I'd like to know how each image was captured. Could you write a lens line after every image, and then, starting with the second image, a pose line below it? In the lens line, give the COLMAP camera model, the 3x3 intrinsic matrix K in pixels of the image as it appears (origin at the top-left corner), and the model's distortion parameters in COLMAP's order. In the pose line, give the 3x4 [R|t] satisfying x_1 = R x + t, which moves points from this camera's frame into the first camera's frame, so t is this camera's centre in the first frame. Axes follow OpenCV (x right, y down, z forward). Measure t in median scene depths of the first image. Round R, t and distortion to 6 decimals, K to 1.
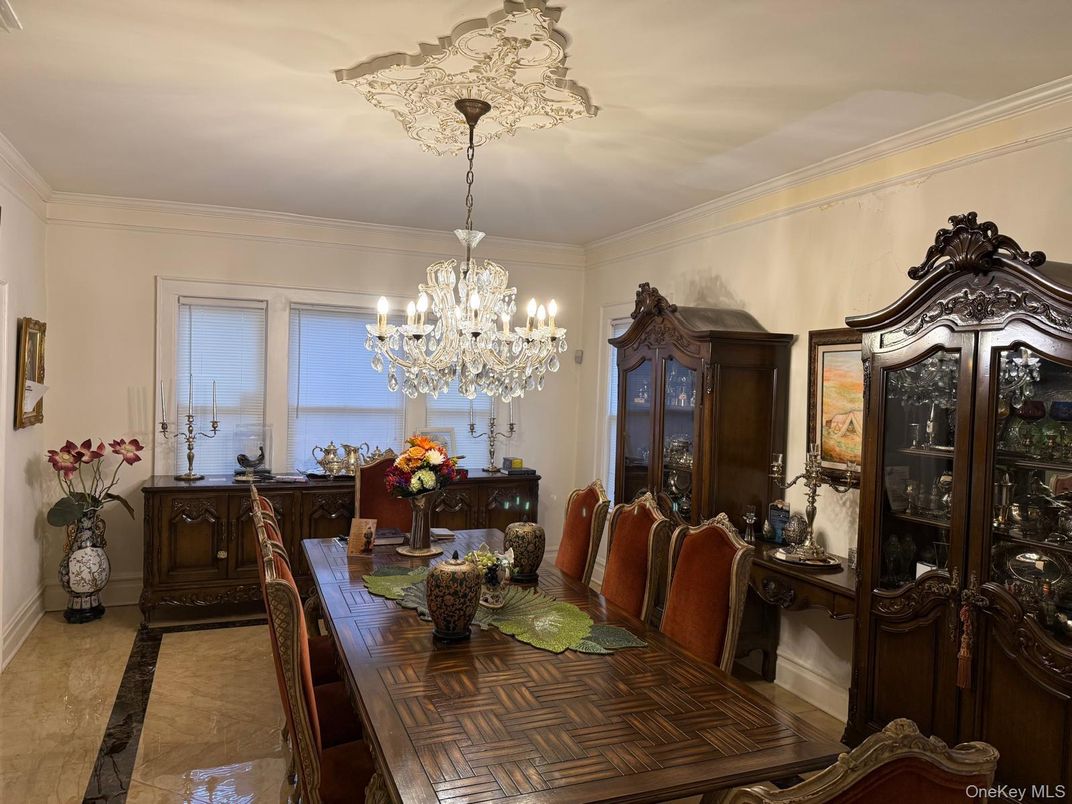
lens RADIAL K [[752.8, 0, 524.9], [0, 752.8, 405.4], [0, 0, 1]] dist [0.000130, -0.003477]
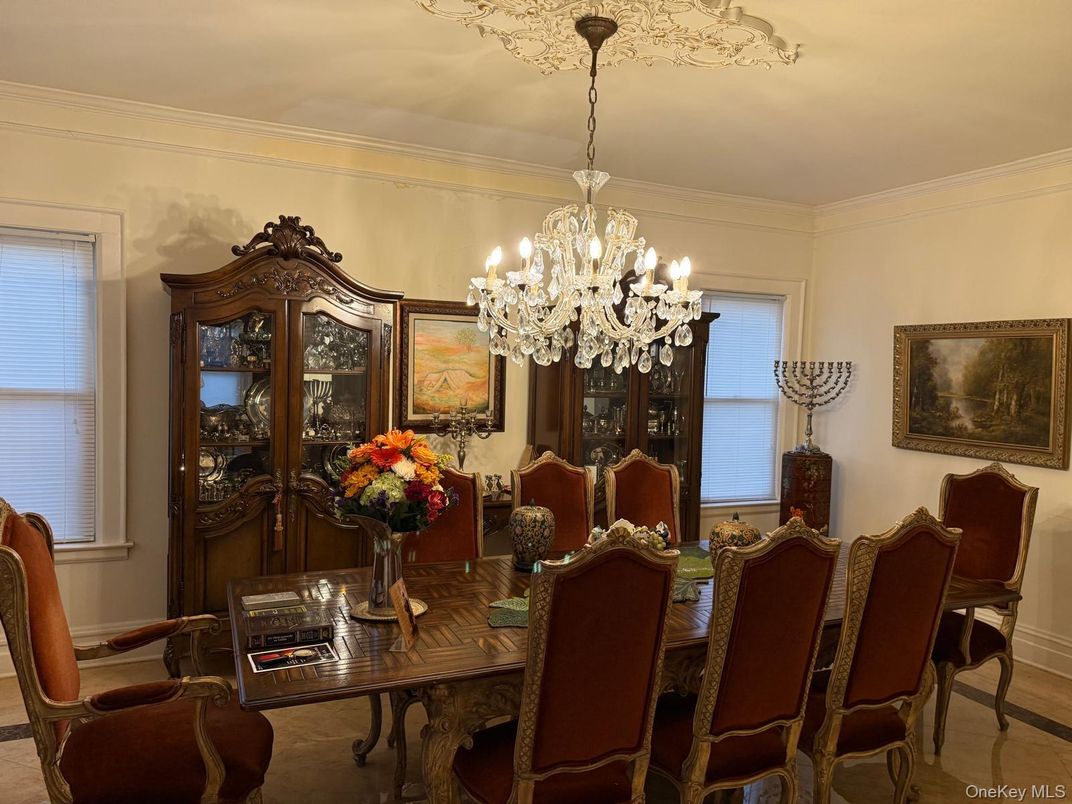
lens RADIAL K [[752.8, 0, 524.9], [0, 752.8, 405.4], [0, 0, 1]] dist [0.000130, -0.003477]
pose [[-0.045512, -0.074053, 0.996215, -0.762642], [-0.005033, 0.997253, 0.073900, -0.025482], [-0.998951, -0.001651, -0.045760, 0.903114]]
